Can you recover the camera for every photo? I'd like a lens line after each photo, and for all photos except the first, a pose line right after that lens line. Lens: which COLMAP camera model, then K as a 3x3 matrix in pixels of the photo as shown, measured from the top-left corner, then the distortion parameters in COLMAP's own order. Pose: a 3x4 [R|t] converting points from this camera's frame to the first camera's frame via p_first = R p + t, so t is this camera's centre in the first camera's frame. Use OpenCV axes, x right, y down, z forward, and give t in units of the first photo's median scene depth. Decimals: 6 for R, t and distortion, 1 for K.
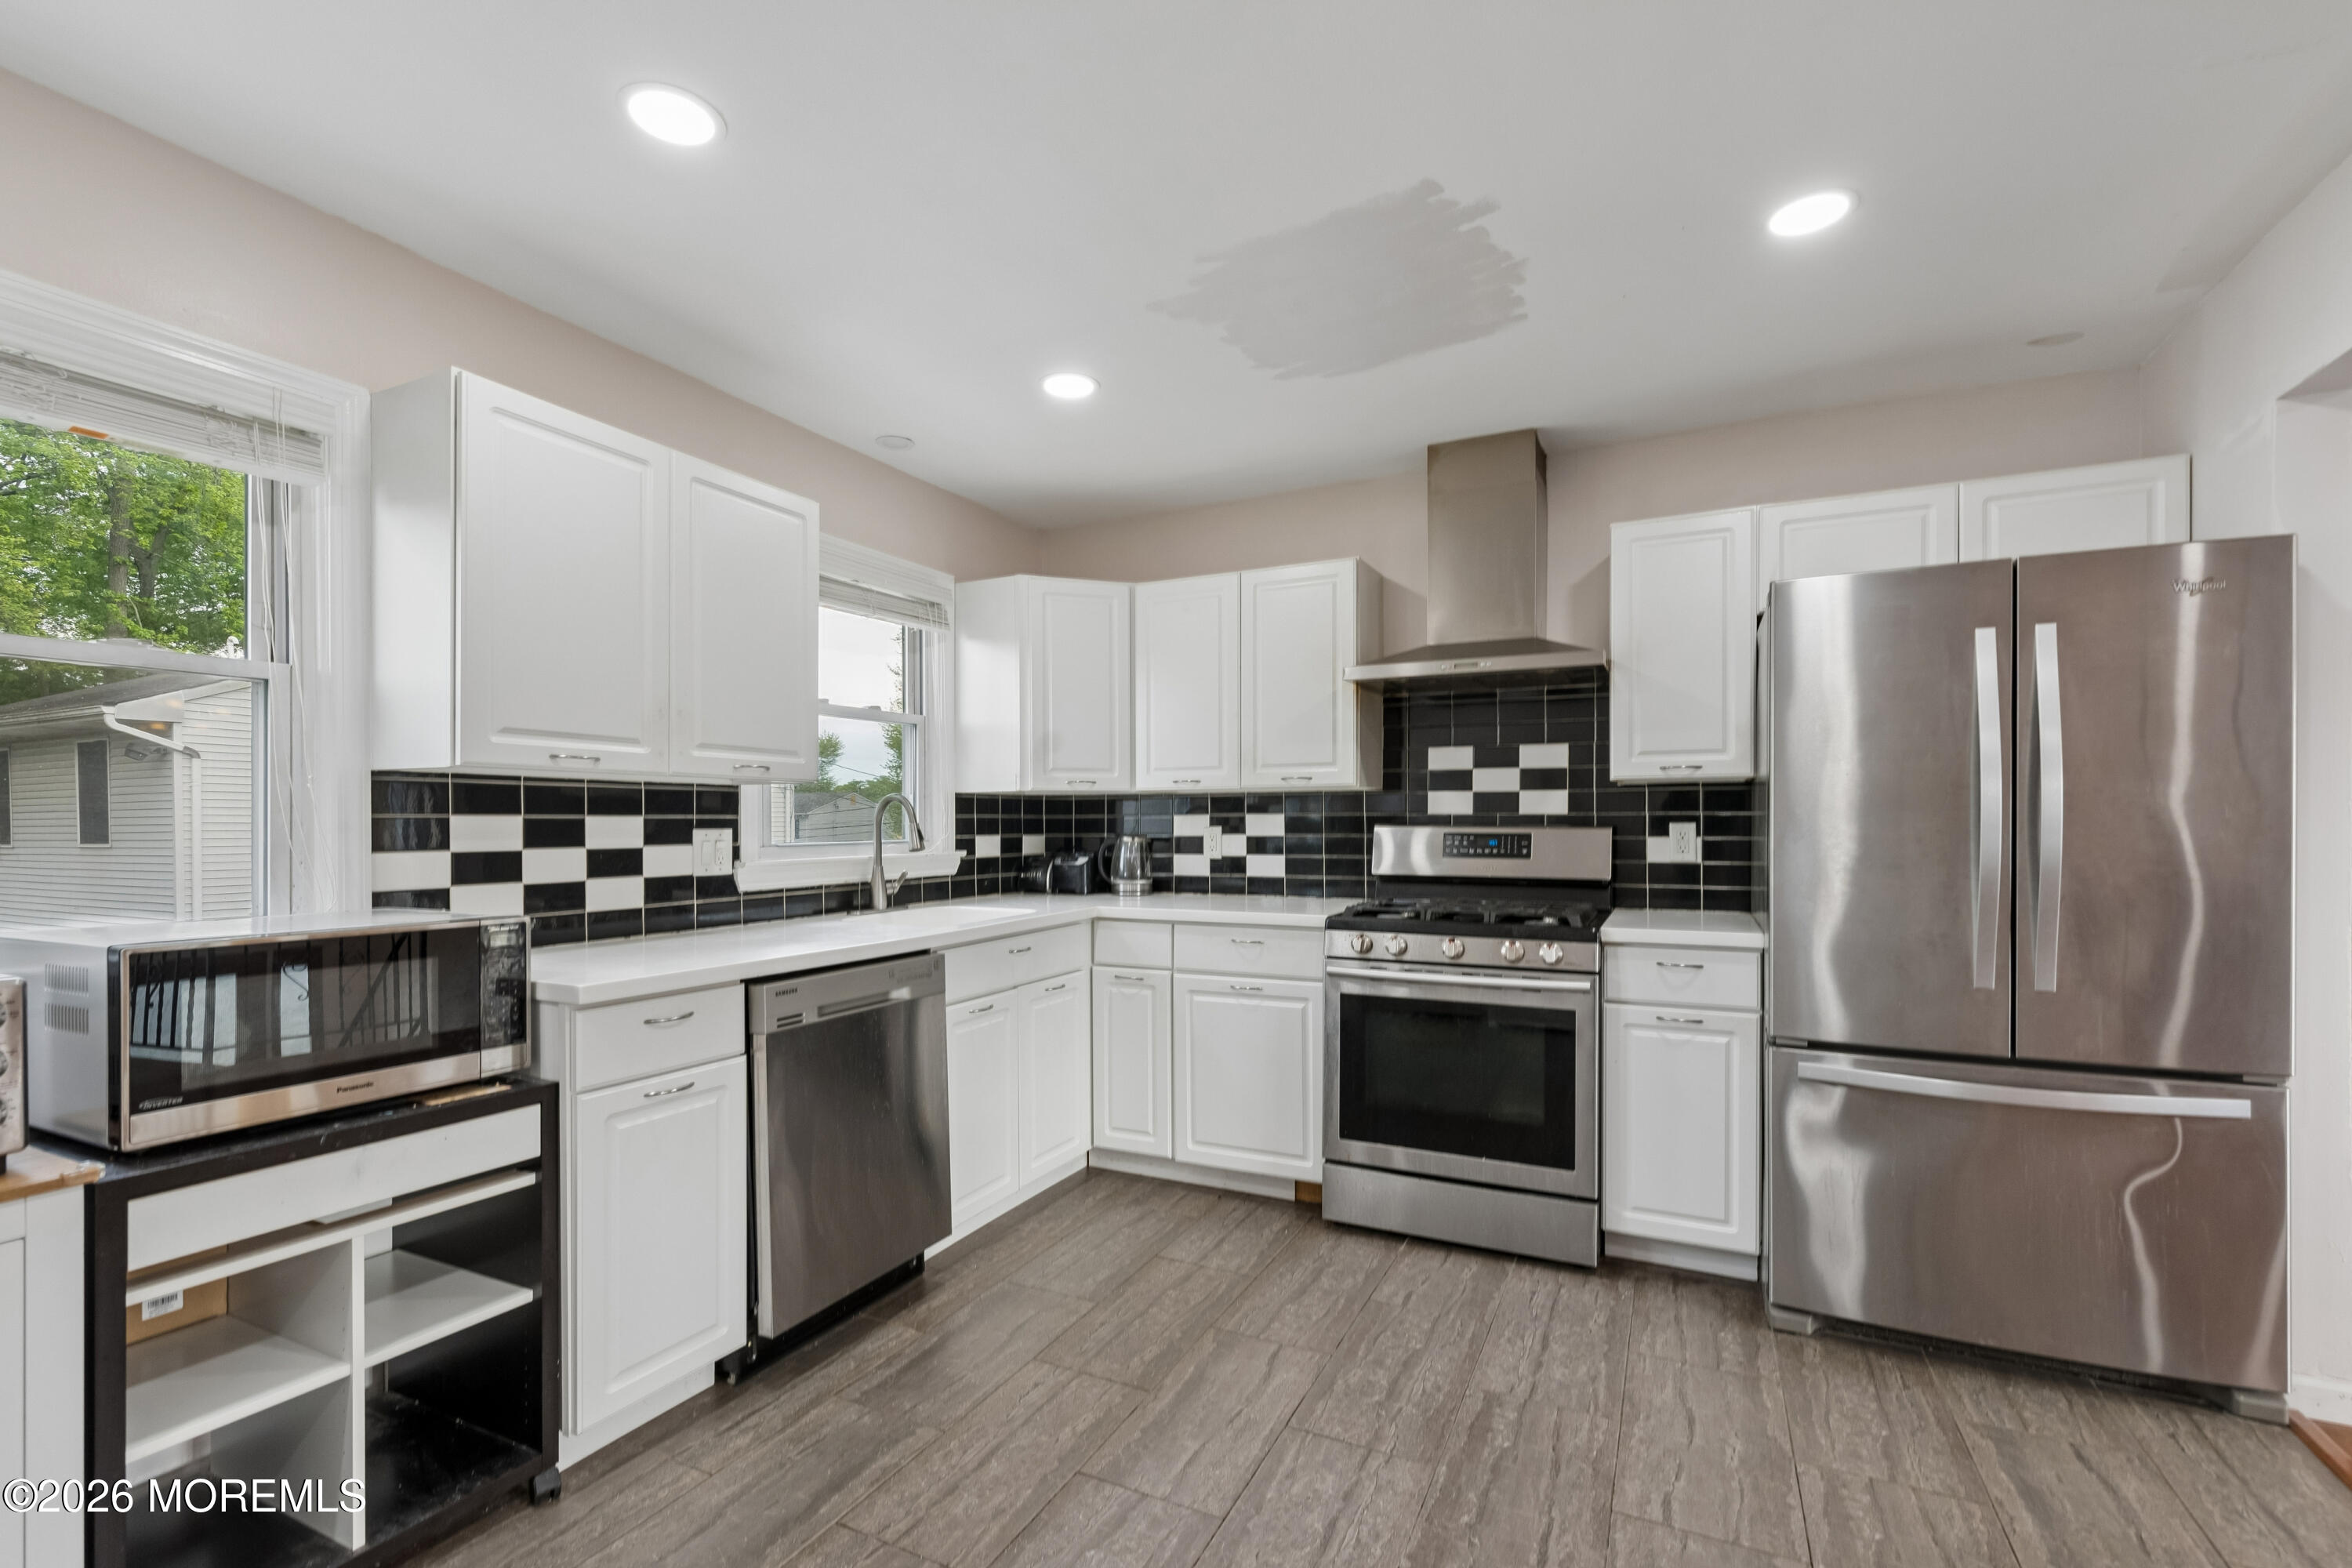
lens RADIAL K [[1029.3, 0, 1181.4], [0, 1029.3, 827.7], [0, 0, 1]] dist [0.002401, -0.001038]
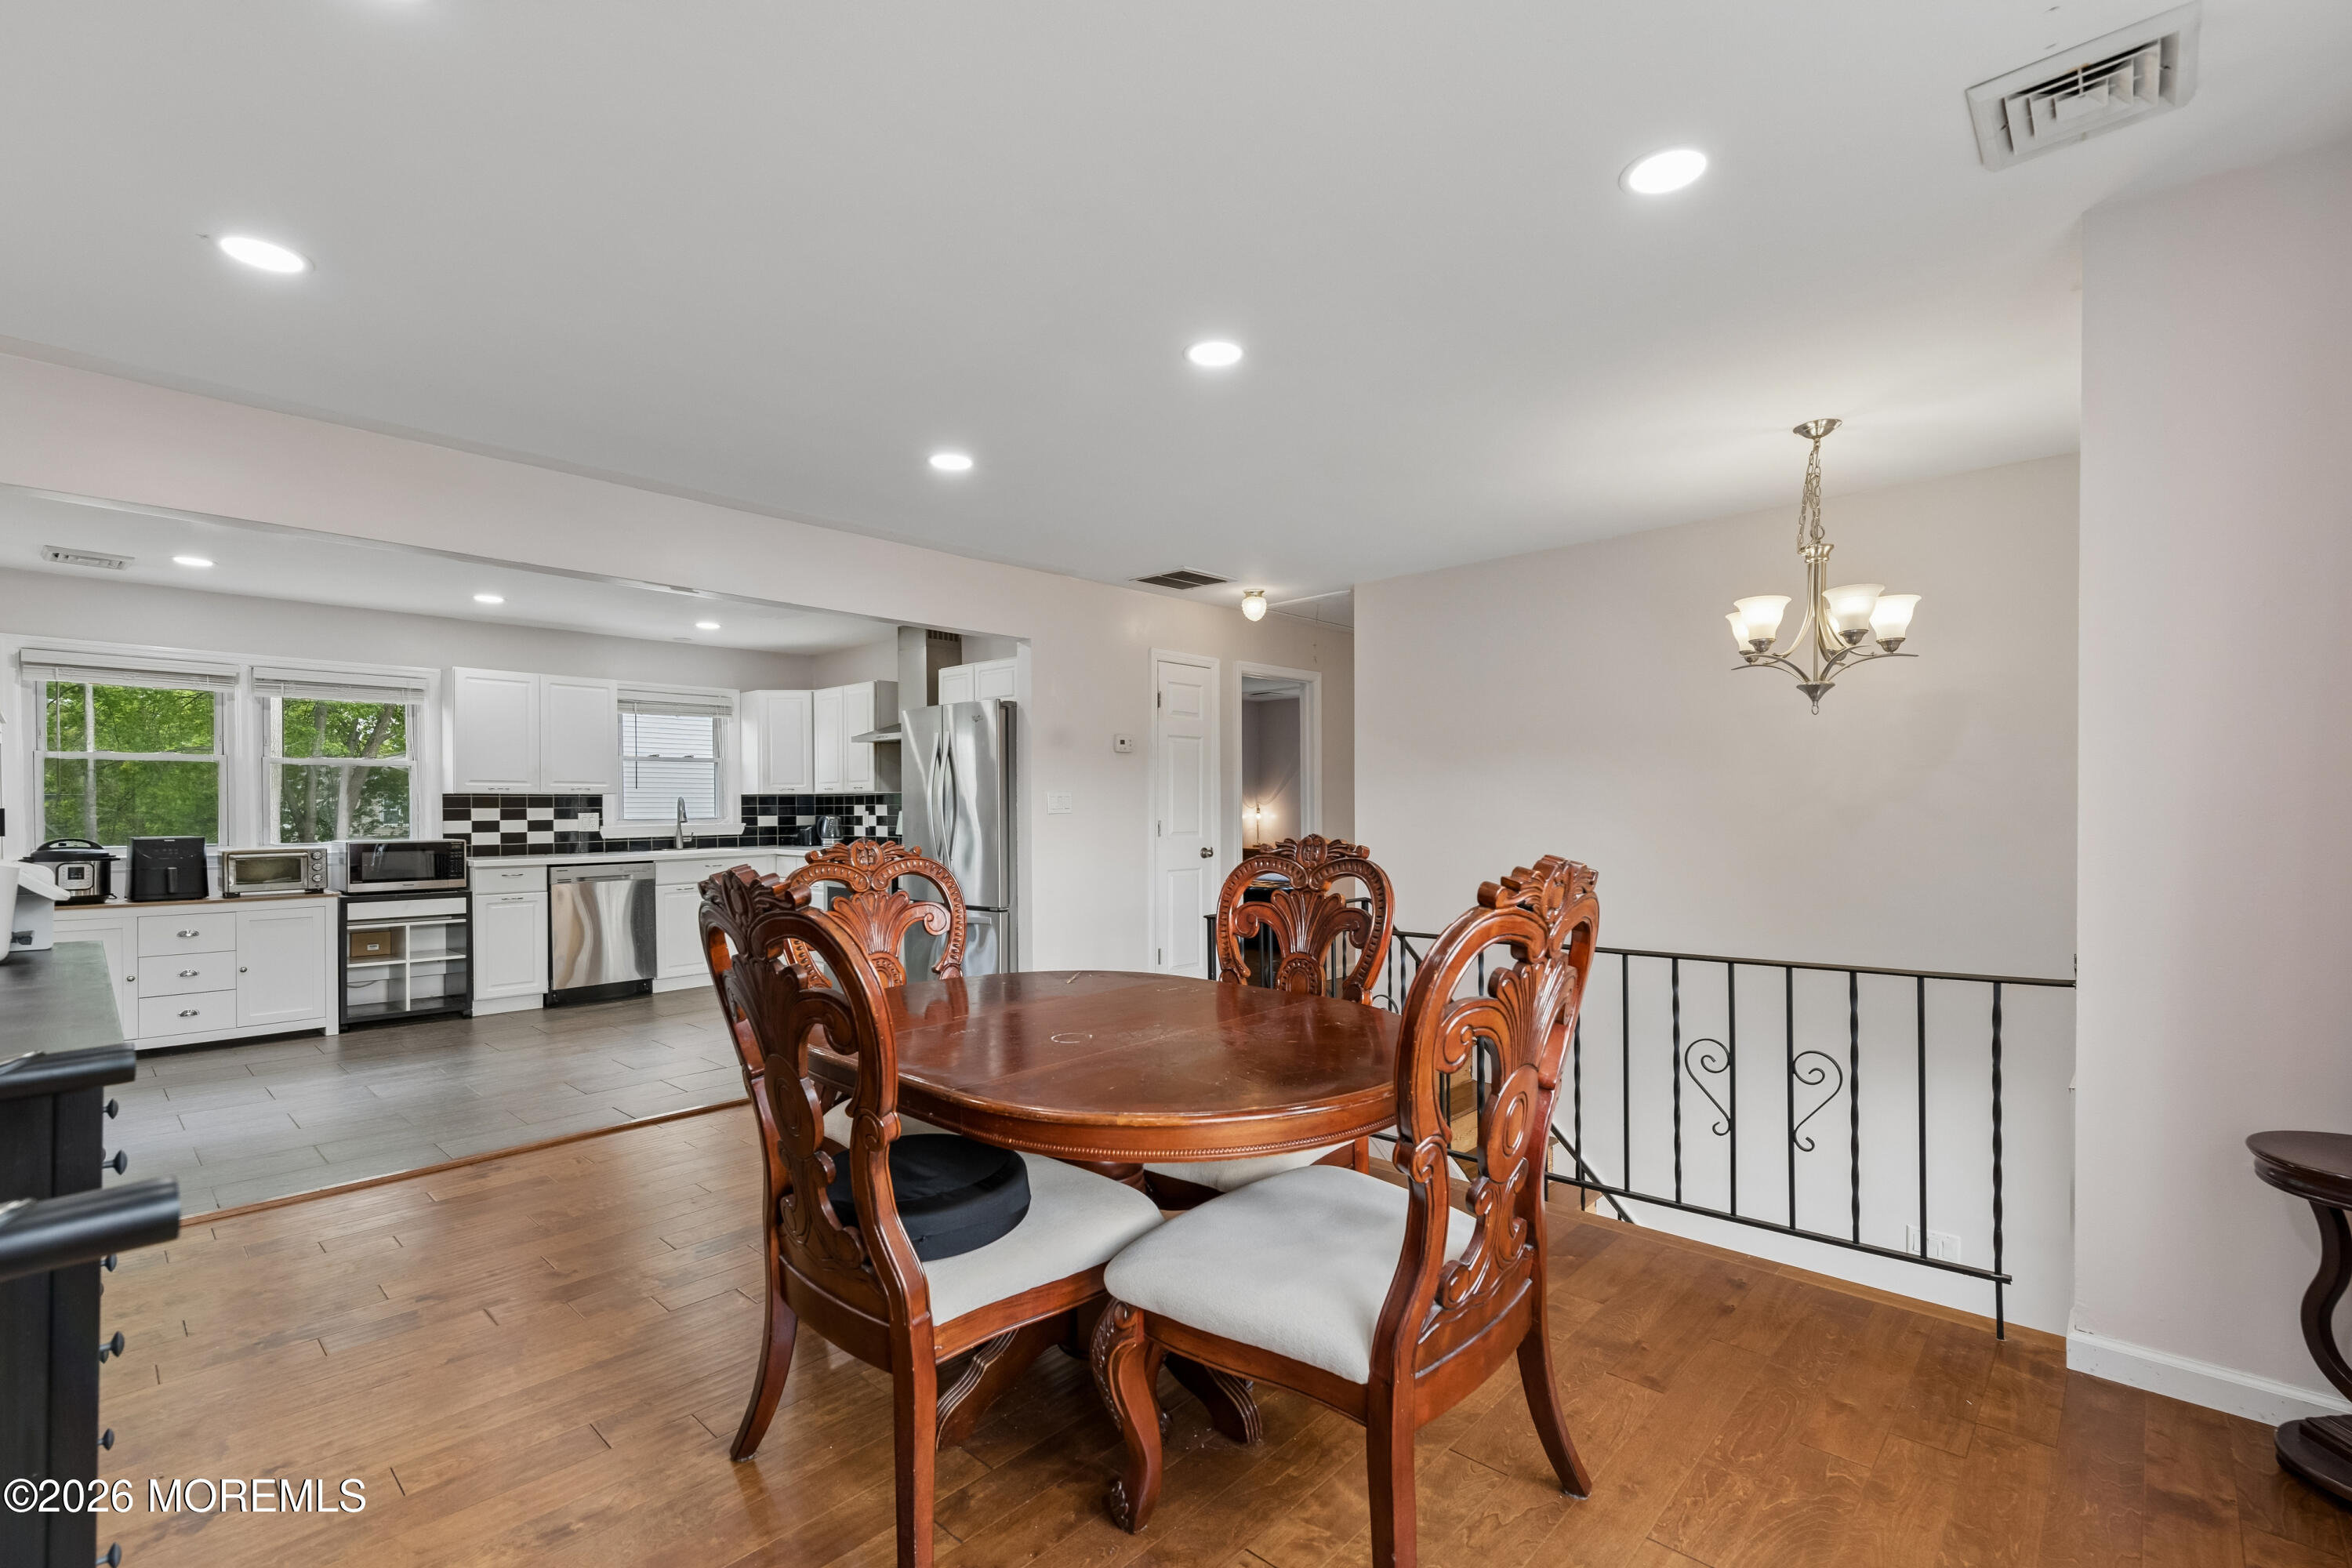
lens RADIAL K [[1029.3, 0, 1184.7], [0, 1029.3, 809.6], [0, 0, 1]] dist [0.002401, -0.001038]
pose [[0.960905, -0.002466, -0.276867, 1.592076], [0.002490, 0.999997, -0.000263, -0.001948], [0.276867, -0.000437, 0.960908, -0.970405]]
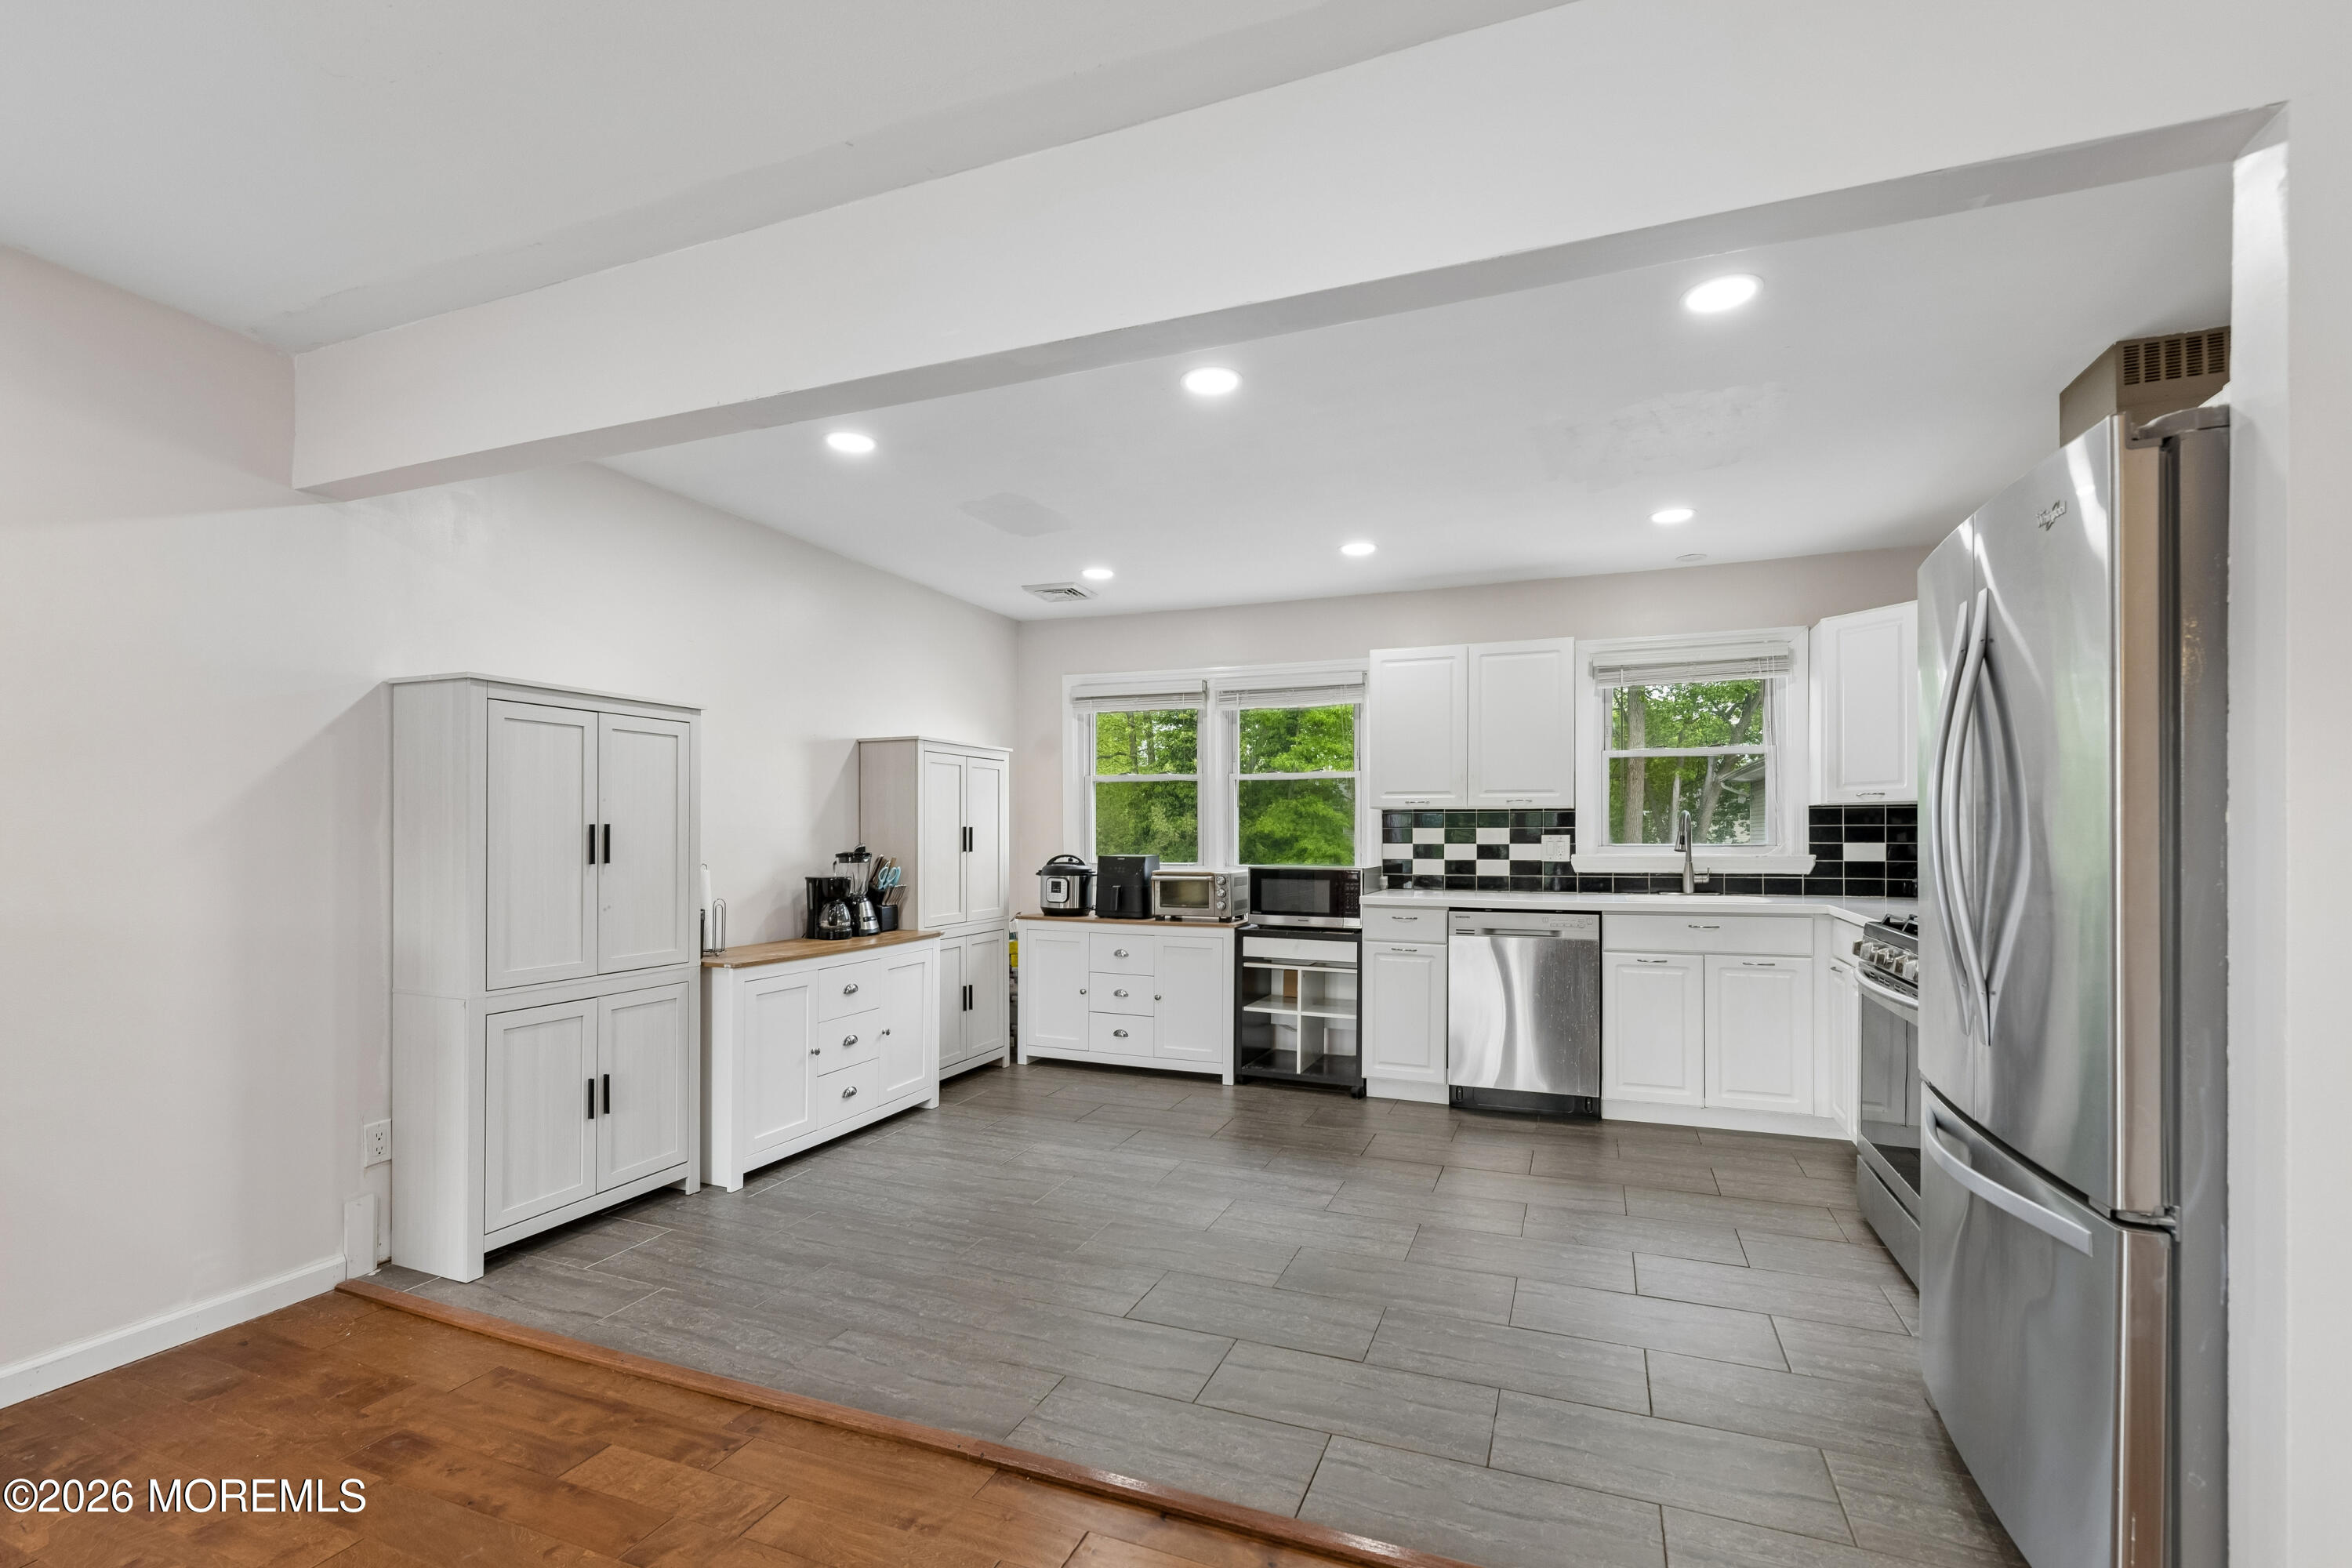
lens RADIAL K [[1029.3, 0, 1178.9], [0, 1029.3, 830.8], [0, 0, 1]] dist [0.002401, -0.001038]
pose [[0.078157, 0.001324, -0.996940, 1.211942], [-0.003753, 0.999992, 0.001034, -0.004939], [0.996934, 0.003661, 0.078161, 0.233950]]
